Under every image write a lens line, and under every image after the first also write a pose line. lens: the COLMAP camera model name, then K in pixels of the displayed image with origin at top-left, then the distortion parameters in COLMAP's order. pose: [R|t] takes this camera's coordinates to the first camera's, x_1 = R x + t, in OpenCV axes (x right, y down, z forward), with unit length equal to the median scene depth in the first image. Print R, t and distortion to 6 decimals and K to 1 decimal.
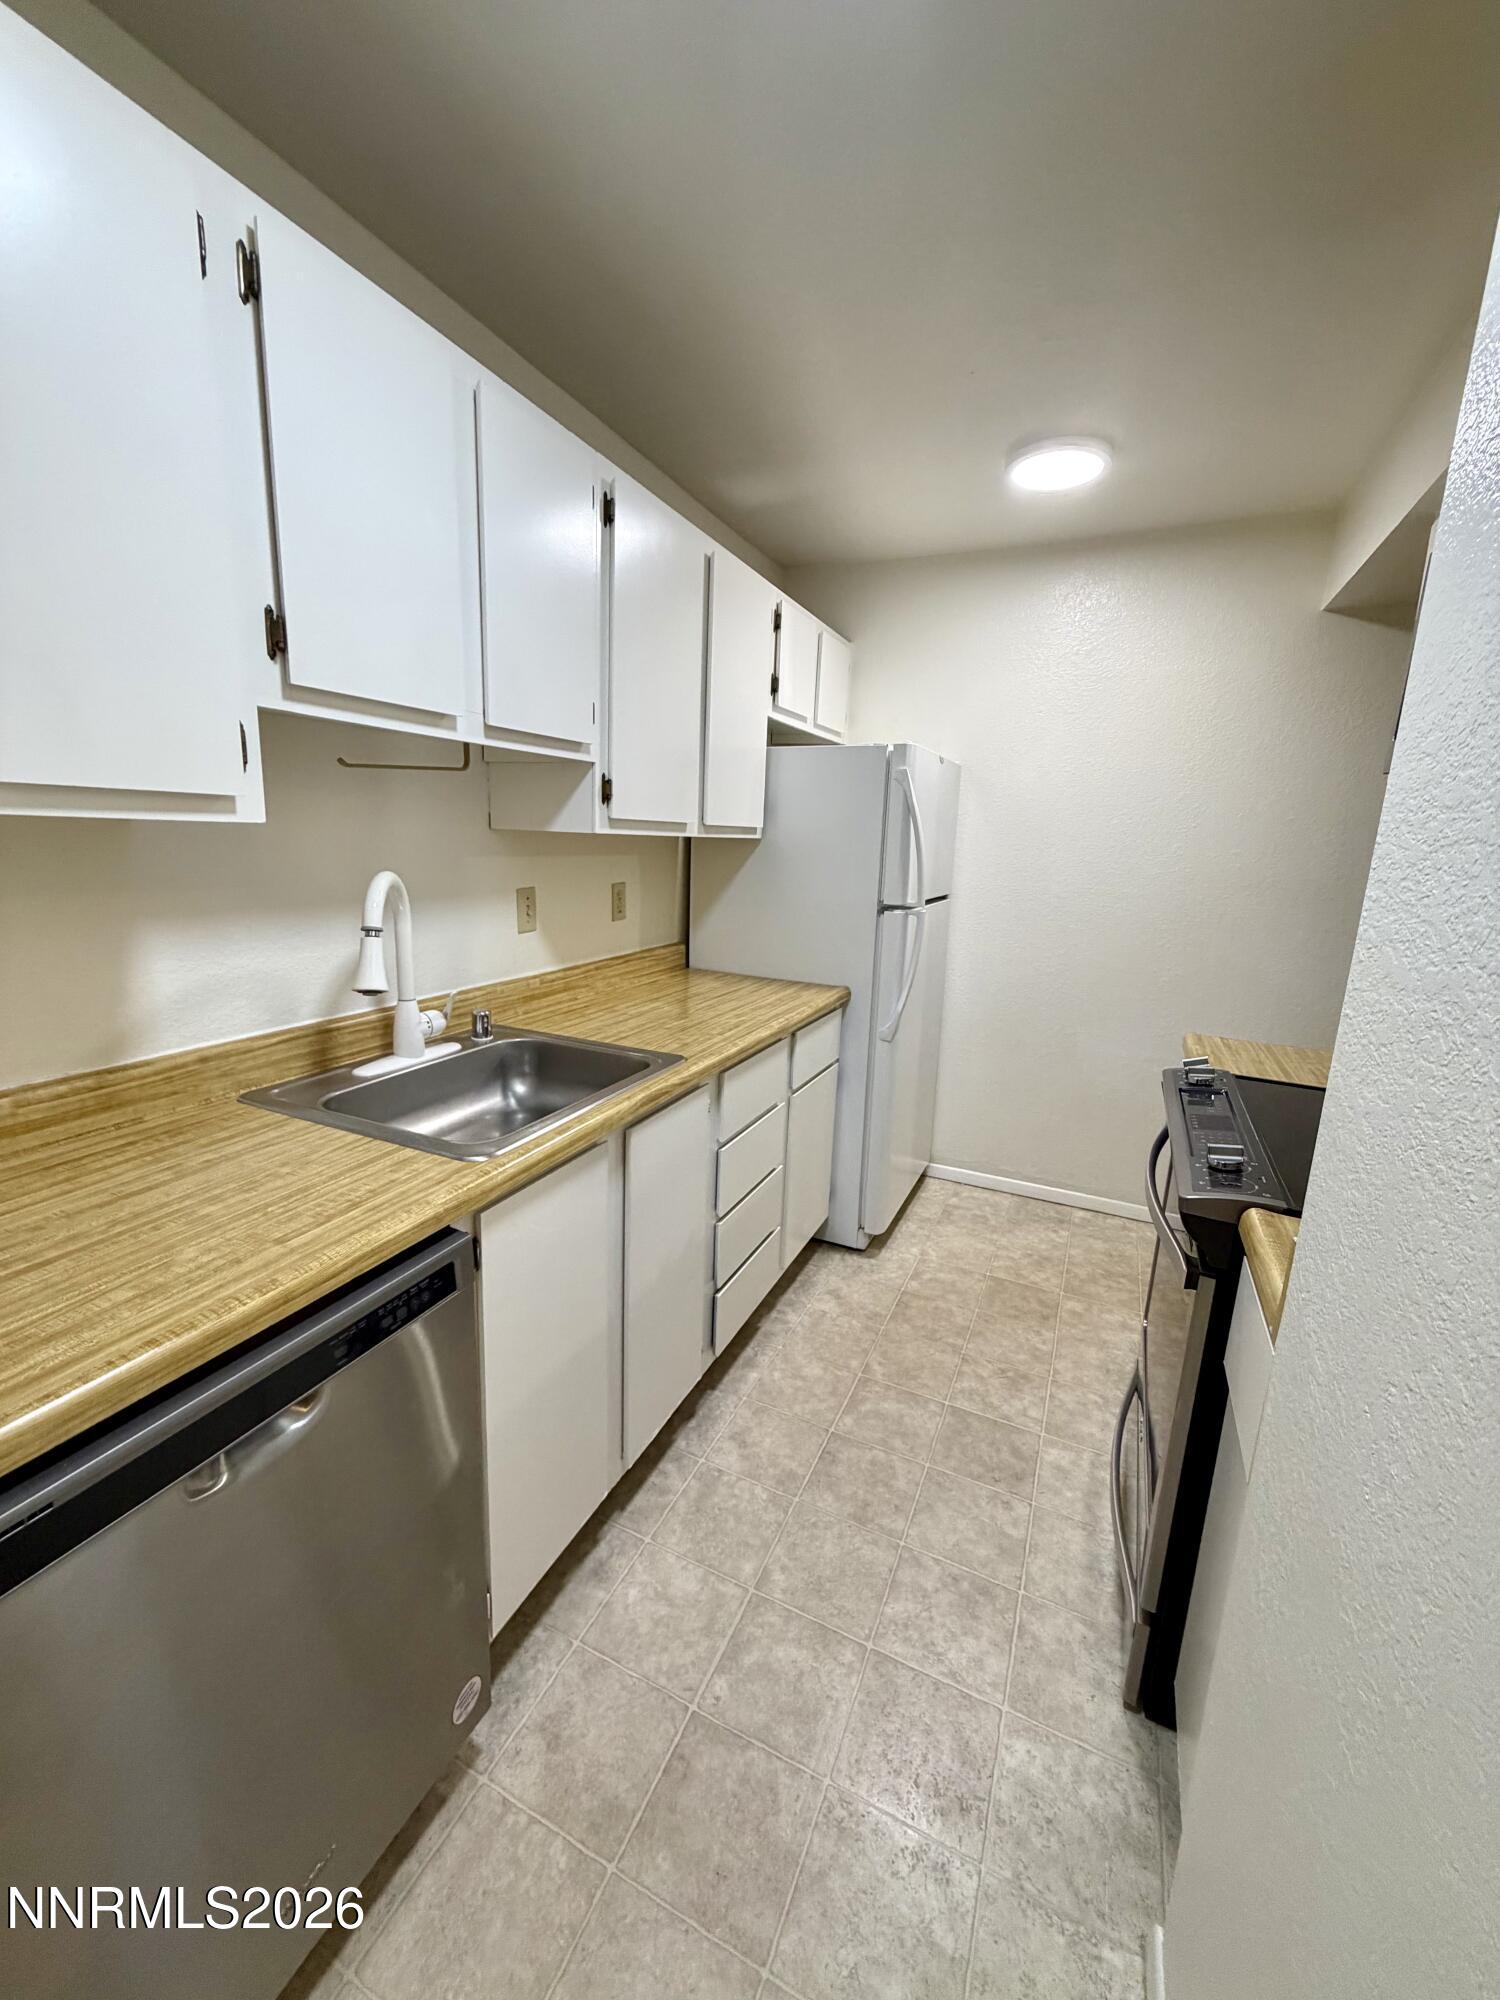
lens RADIAL K [[794.1, 0, 747.6], [0, 794.1, 994.0], [0, 0, 1]] dist [-0.002997, 0.000361]
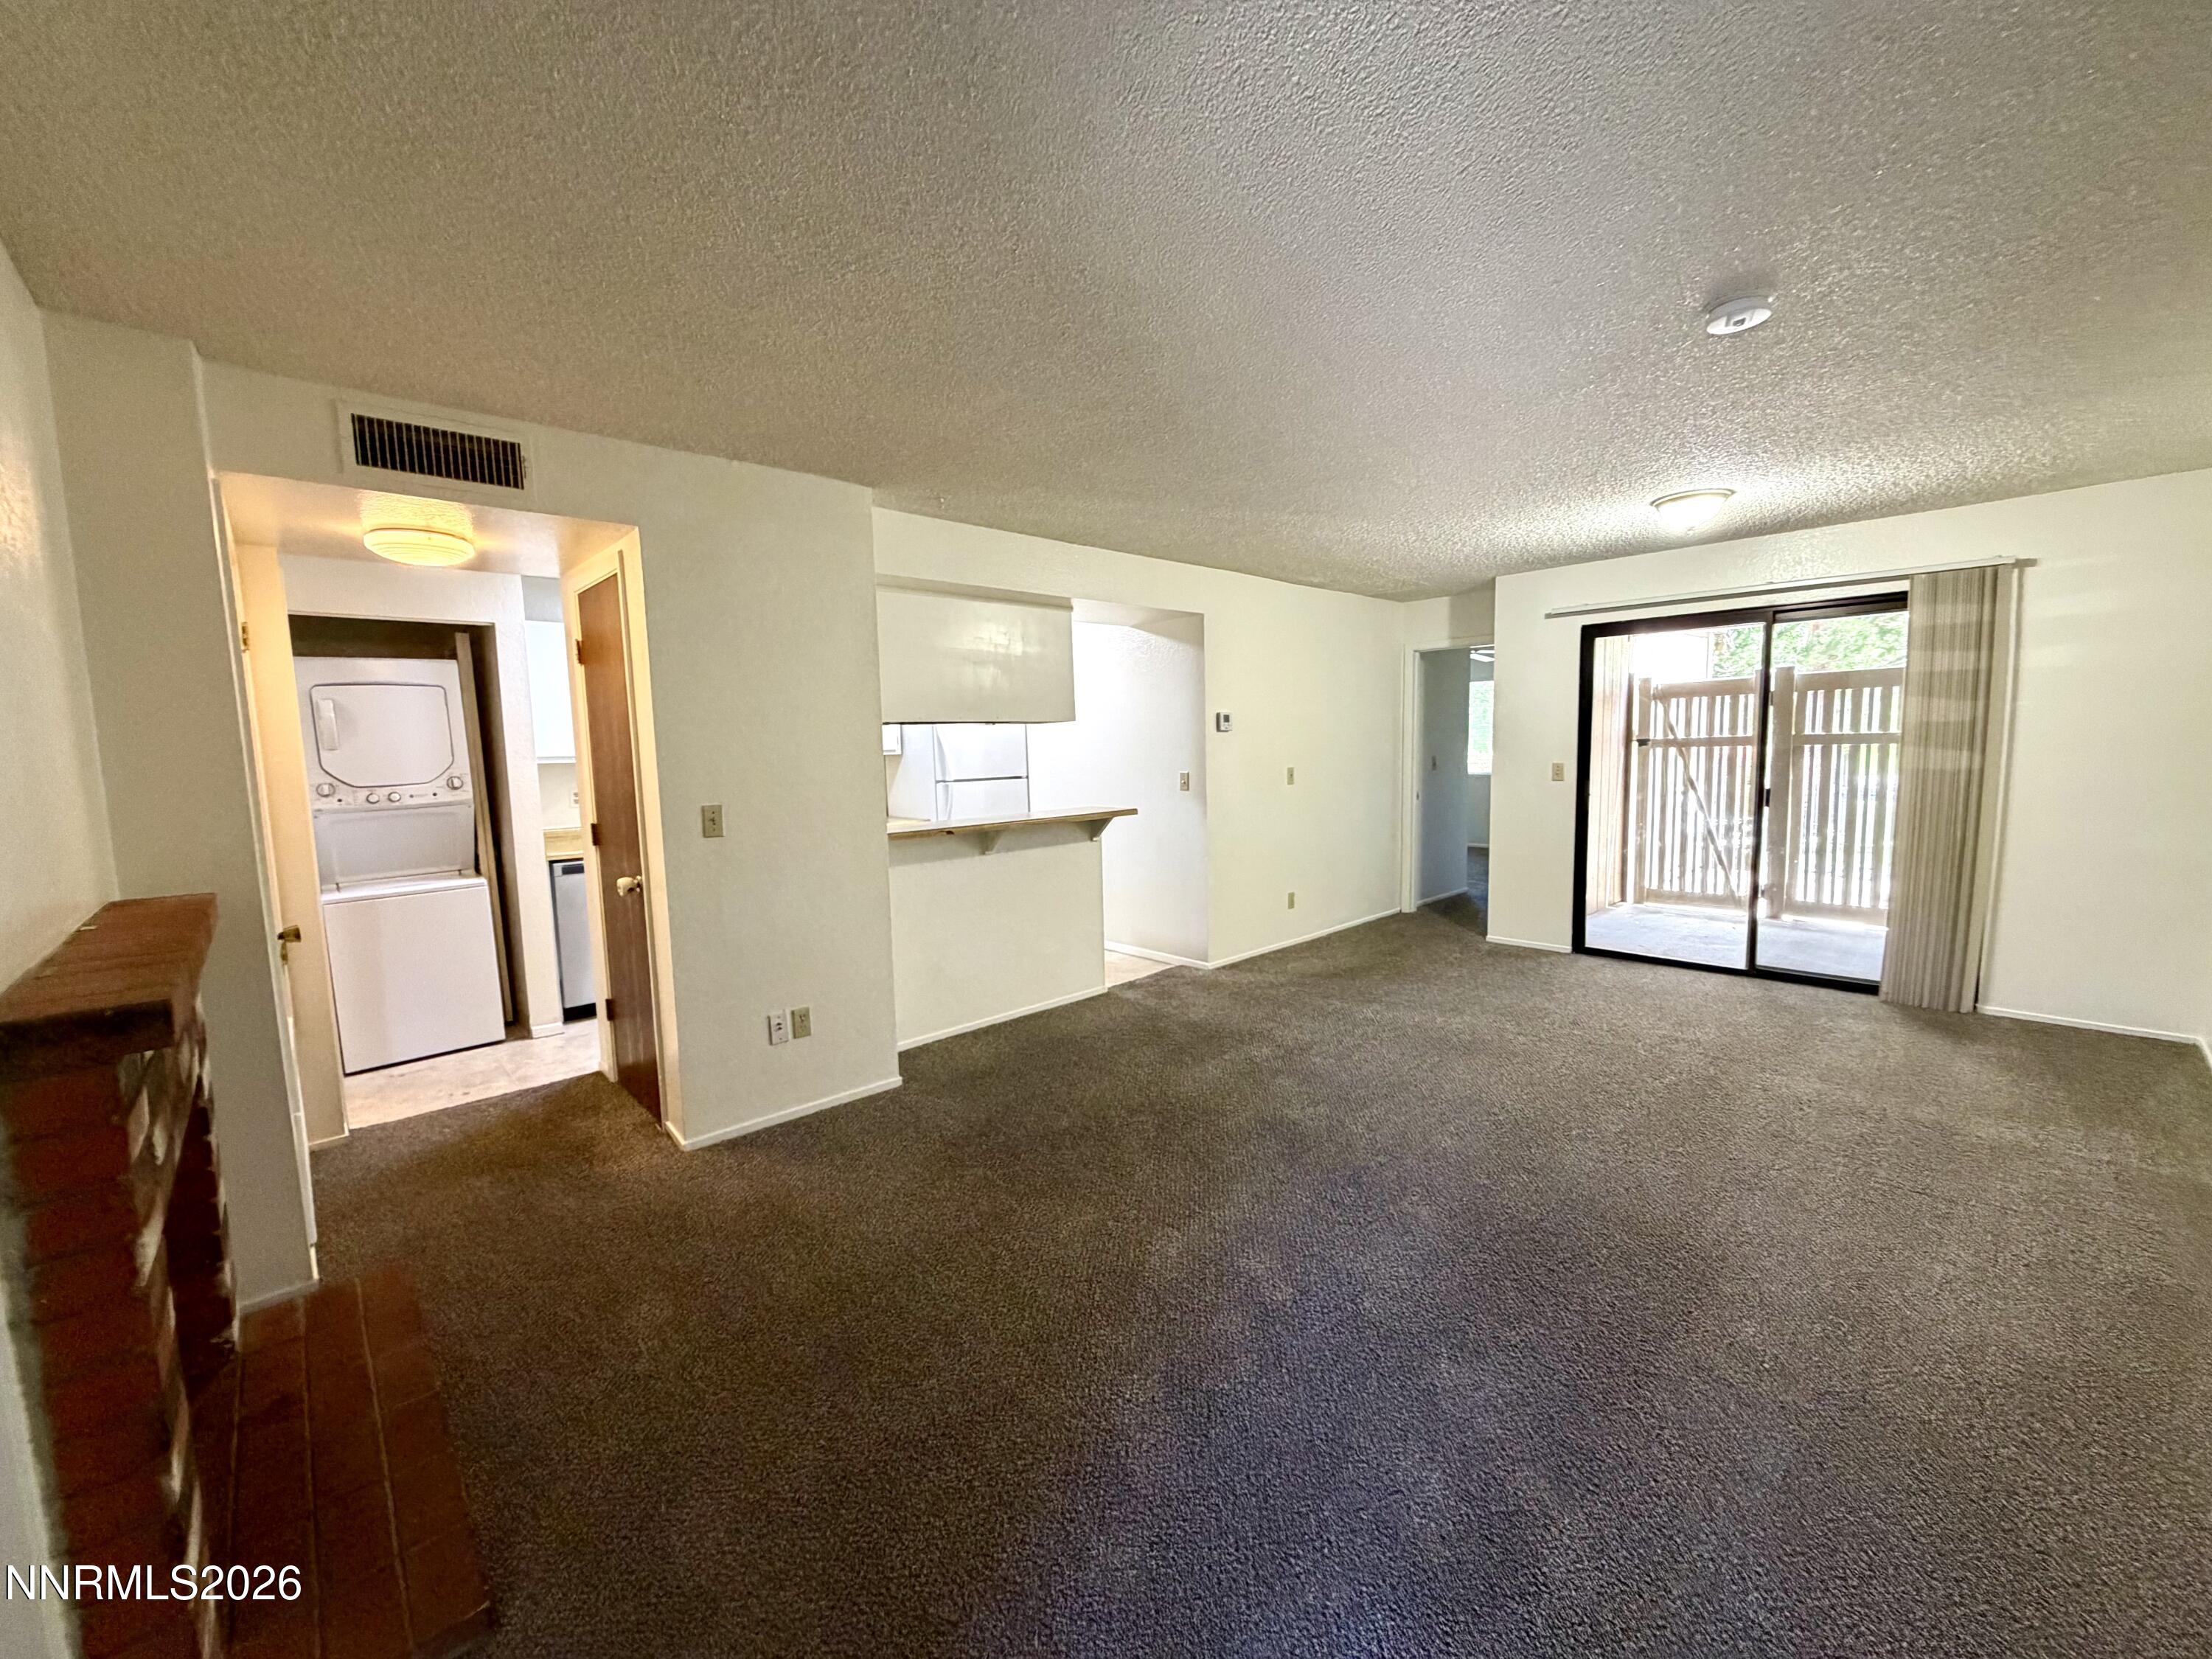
lens RADIAL K [[878.3, 0, 1111.6], [0, 878.3, 825.4], [0, 0, 1]] dist [-0.002997, 0.000361]
pose [[0.927939, -0.030849, -0.371452, 2.117706], [-0.011059, 0.993852, -0.110165, 0.385133], [0.372567, 0.106335, 0.921893, -1.475252]]
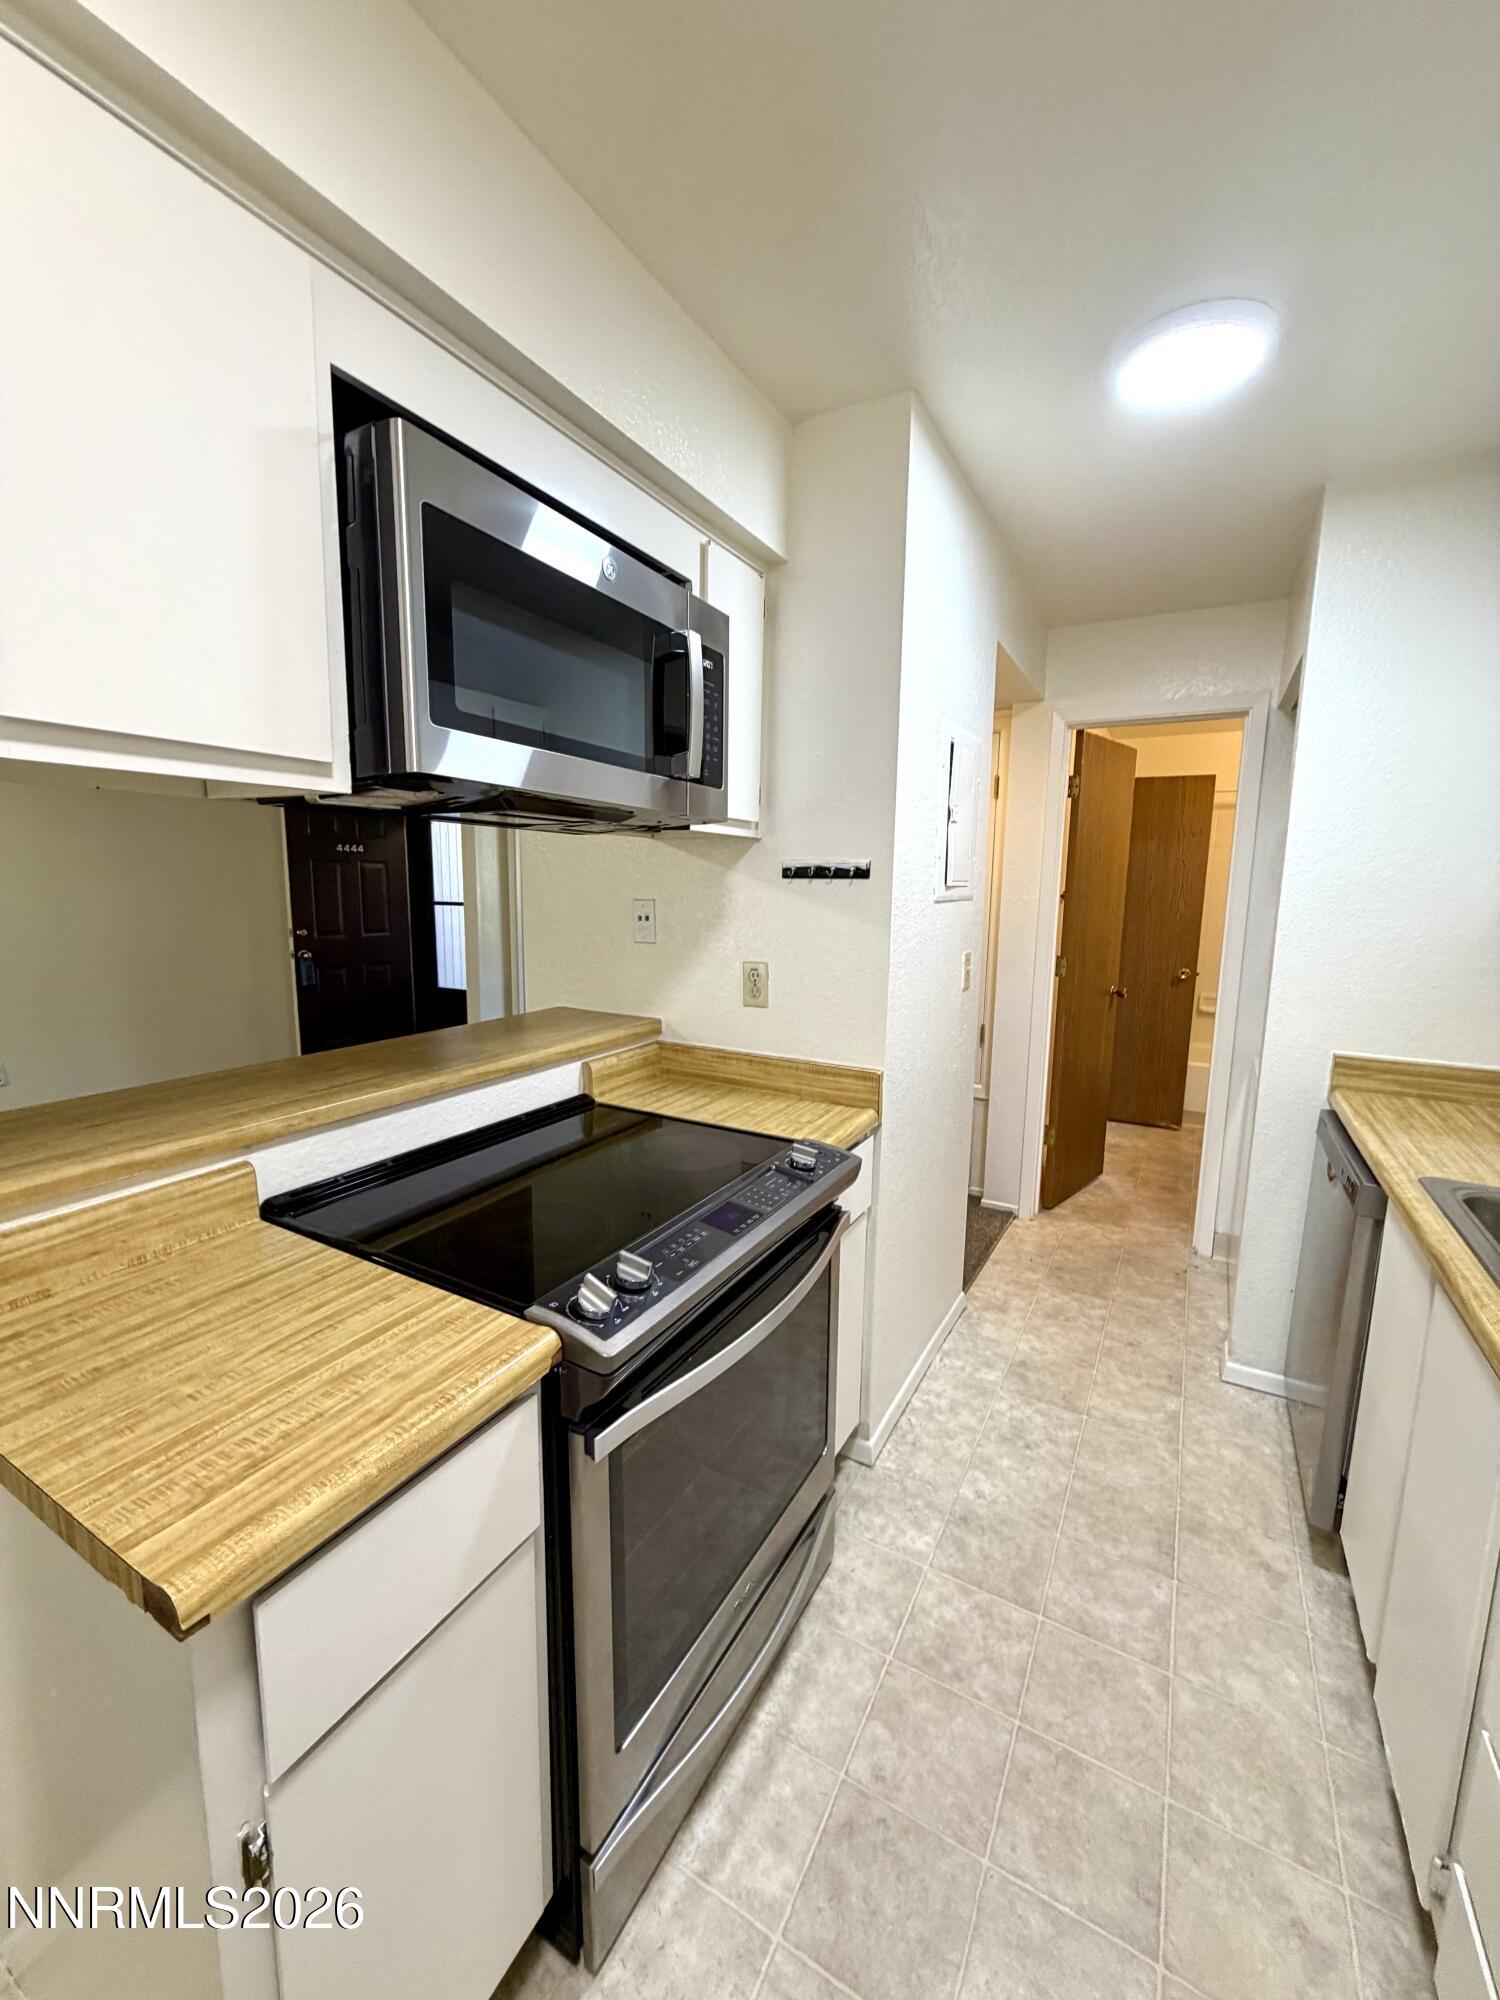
lens RADIAL K [[794.1, 0, 745.6], [0, 794.1, 993.5], [0, 0, 1]] dist [-0.002997, 0.000361]
pose [[-0.995289, -0.066149, 0.070876, 0.431949], [-0.038084, 0.939062, 0.341632, -0.295560], [-0.089156, 0.337324, -0.937157, 1.410755]]
